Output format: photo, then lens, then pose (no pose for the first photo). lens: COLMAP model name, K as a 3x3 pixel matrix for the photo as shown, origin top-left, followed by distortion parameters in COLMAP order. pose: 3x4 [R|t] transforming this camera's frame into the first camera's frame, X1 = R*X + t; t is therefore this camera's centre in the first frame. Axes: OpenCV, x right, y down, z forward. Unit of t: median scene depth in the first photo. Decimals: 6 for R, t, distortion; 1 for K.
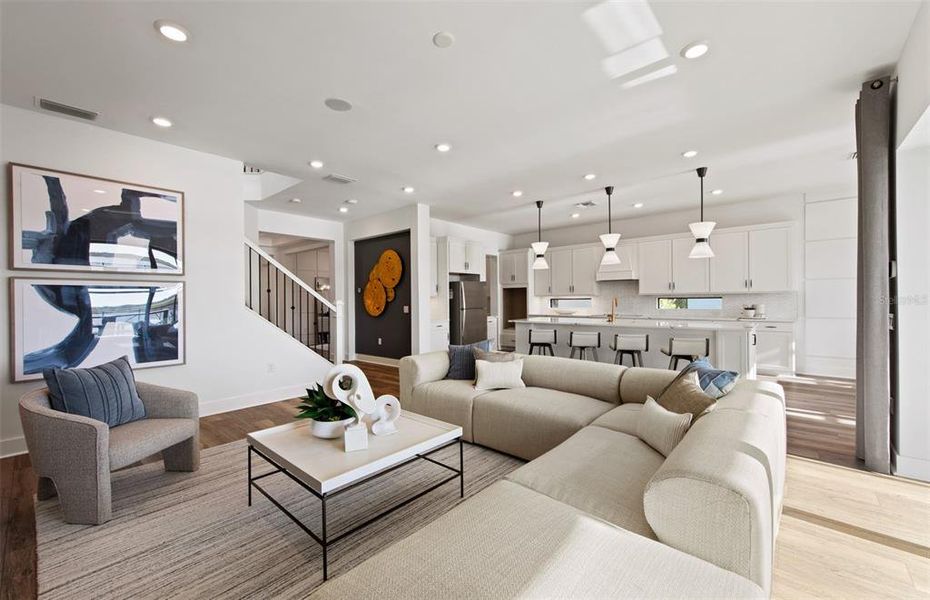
lens RADIAL K [[374.0, 0, 460.8], [0, 374.0, 299.8], [0, 0, 1]] dist [0.008893, -0.000305]
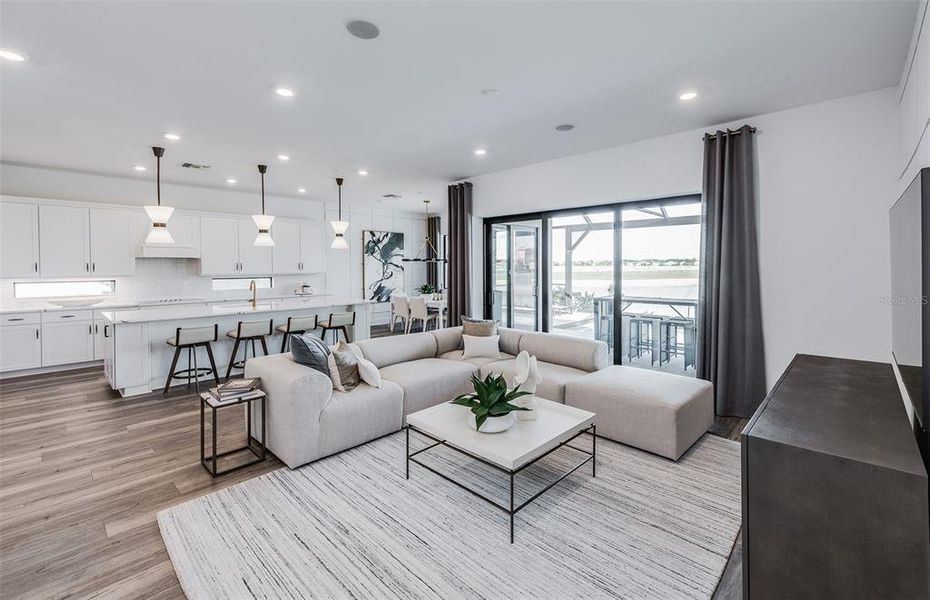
lens RADIAL K [[396.7, 0, 466.2], [0, 396.7, 275.9], [0, 0, 1]] dist [-0.002886, -0.000143]
pose [[0.039991, -0.014772, 0.999091, -0.931389], [0.006002, 0.999876, 0.014543, -0.046034], [-0.999182, 0.005415, 0.040075, 0.680613]]
